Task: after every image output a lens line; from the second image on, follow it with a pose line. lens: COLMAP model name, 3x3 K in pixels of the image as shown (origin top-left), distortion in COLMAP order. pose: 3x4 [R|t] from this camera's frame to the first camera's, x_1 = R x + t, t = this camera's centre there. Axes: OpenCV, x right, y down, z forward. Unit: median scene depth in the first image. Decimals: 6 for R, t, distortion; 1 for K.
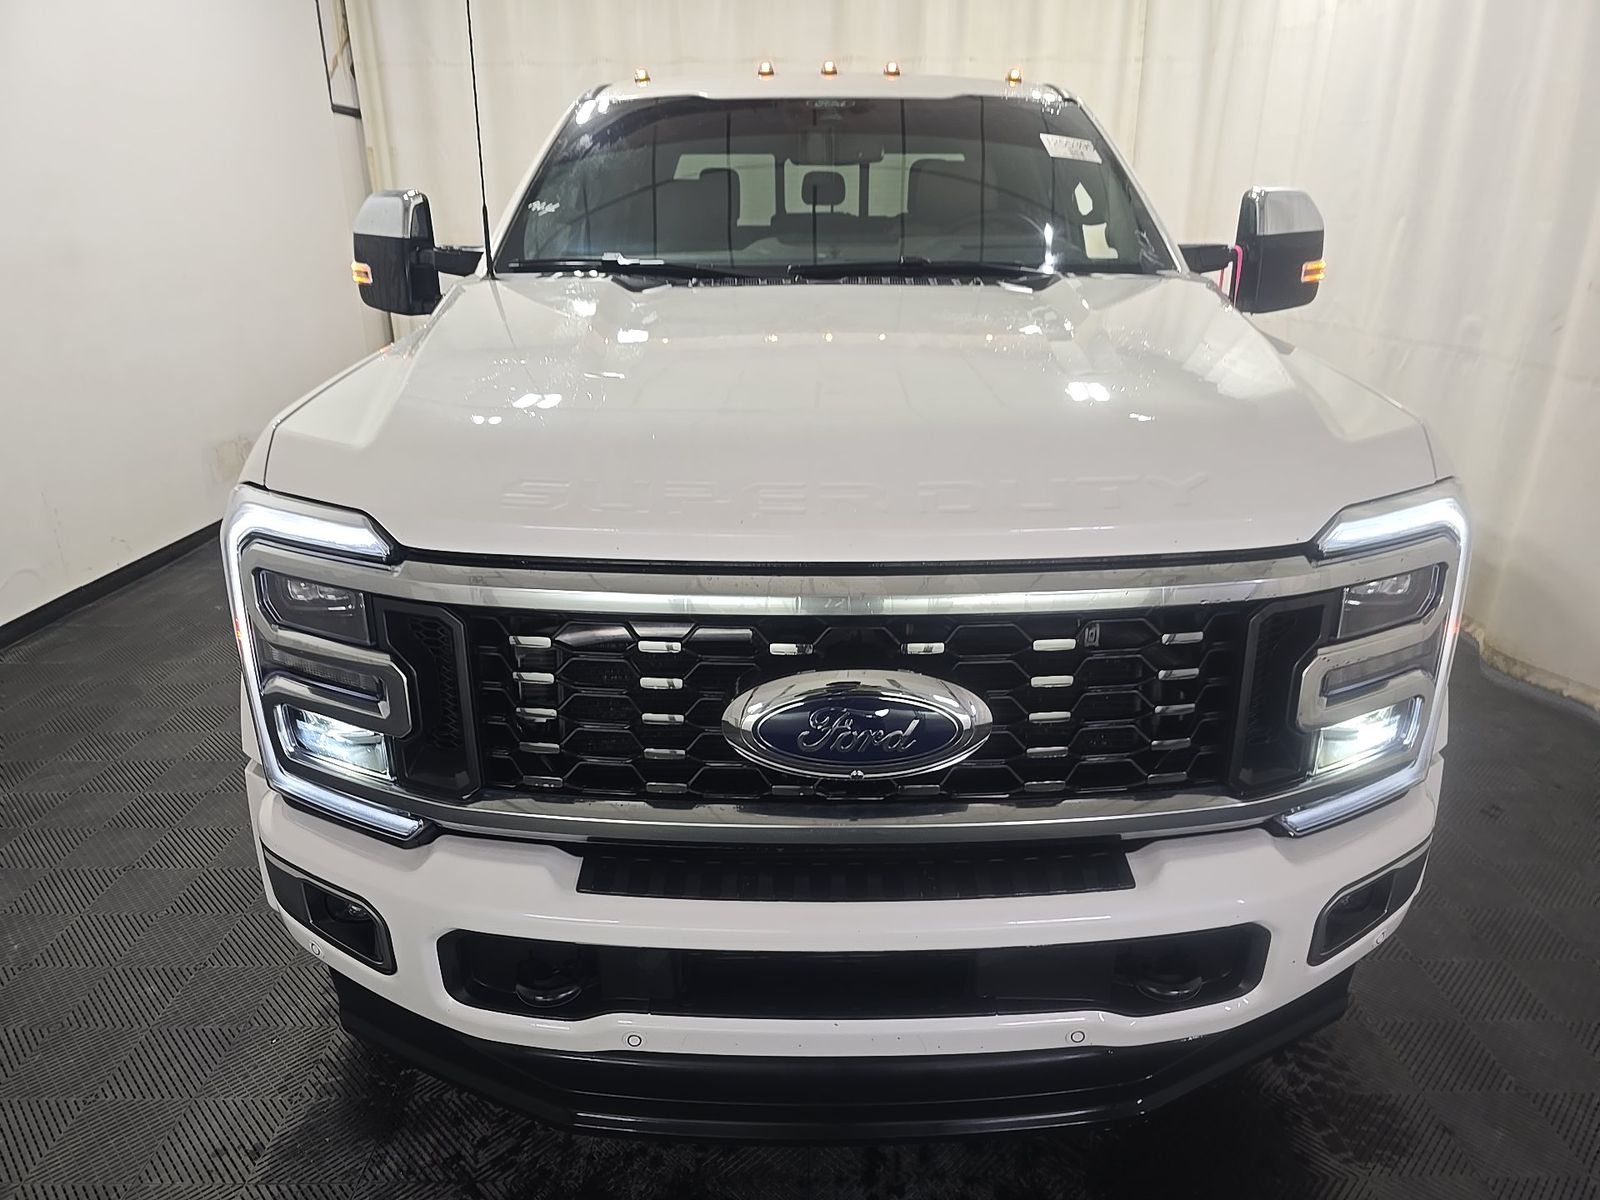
lens RADIAL K [[1075.8, 0, 800.0], [0, 1075.8, 600.0], [0, 0, 1]] dist [0.005288, -0.001257]
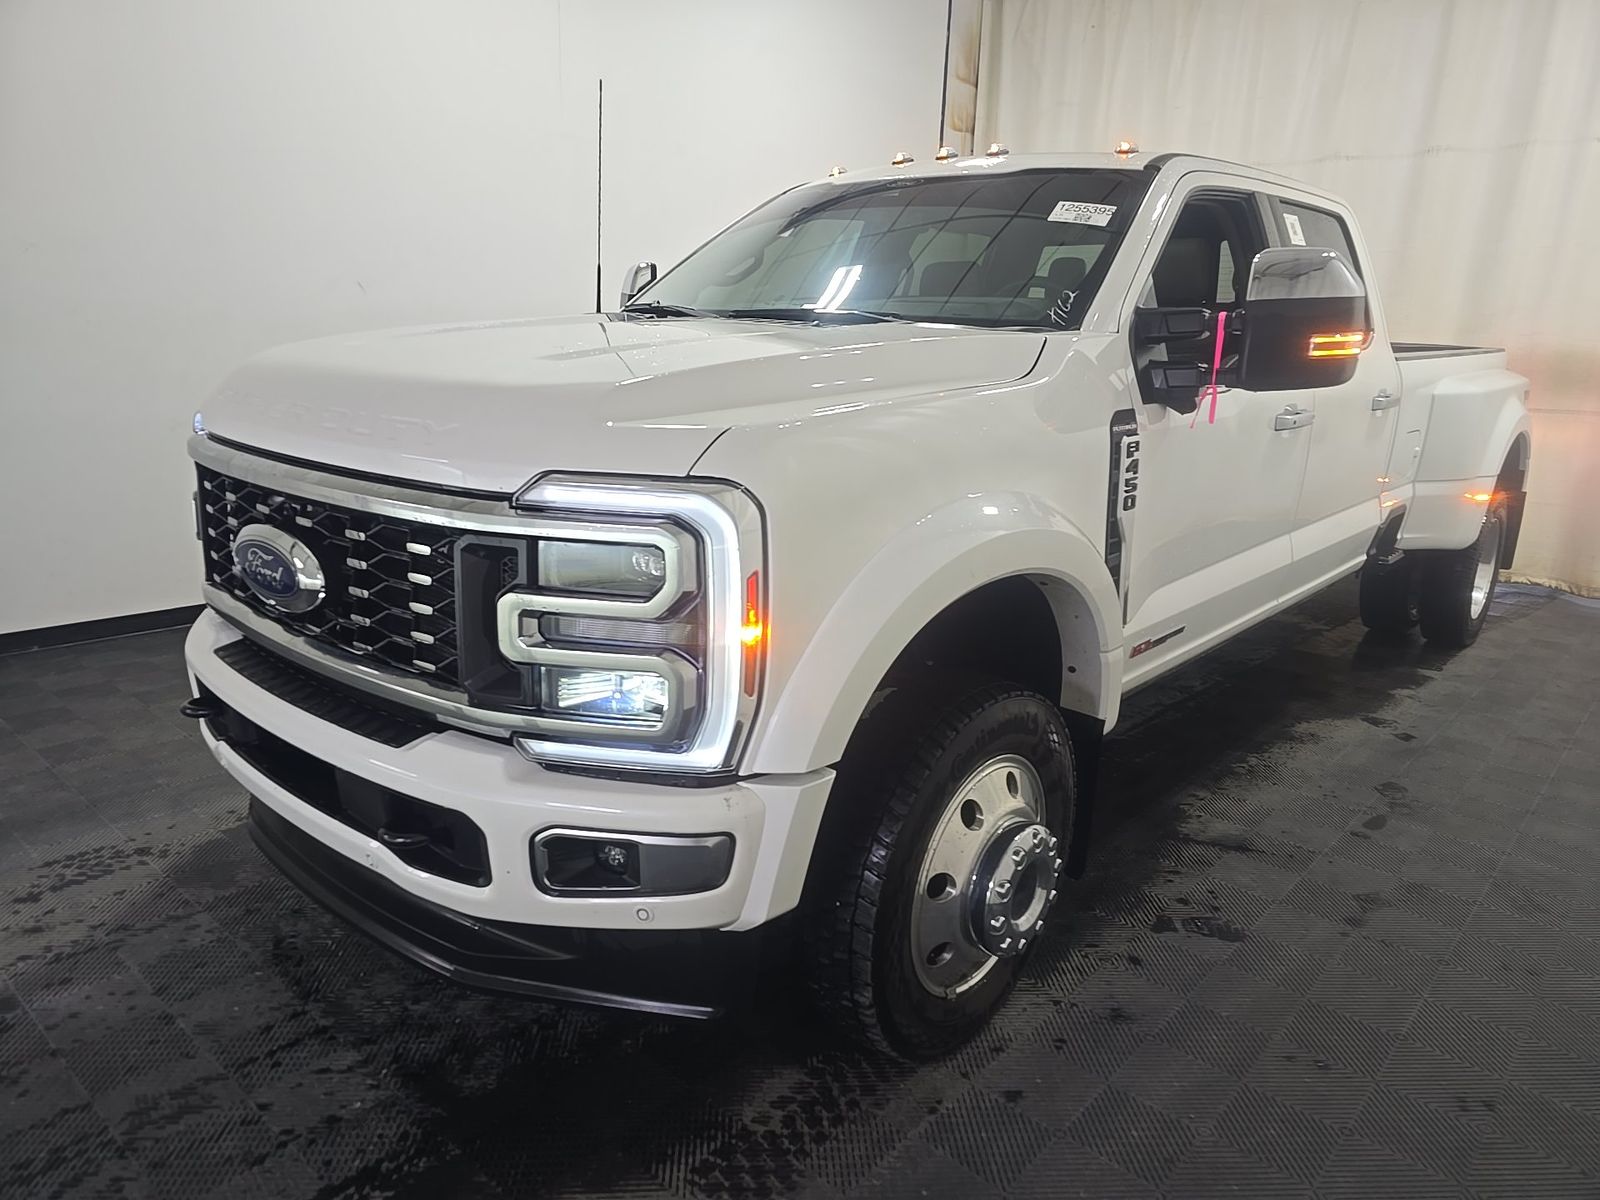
lens RADIAL K [[1075.8, 0, 800.0], [0, 1075.8, 600.0], [0, 0, 1]] dist [0.005288, -0.001257]
pose [[0.785367, 0.178138, -0.592845, 0.993600], [-0.243690, 0.969340, -0.031558, 0.020750], [0.569047, 0.169255, 0.804698, 0.179537]]
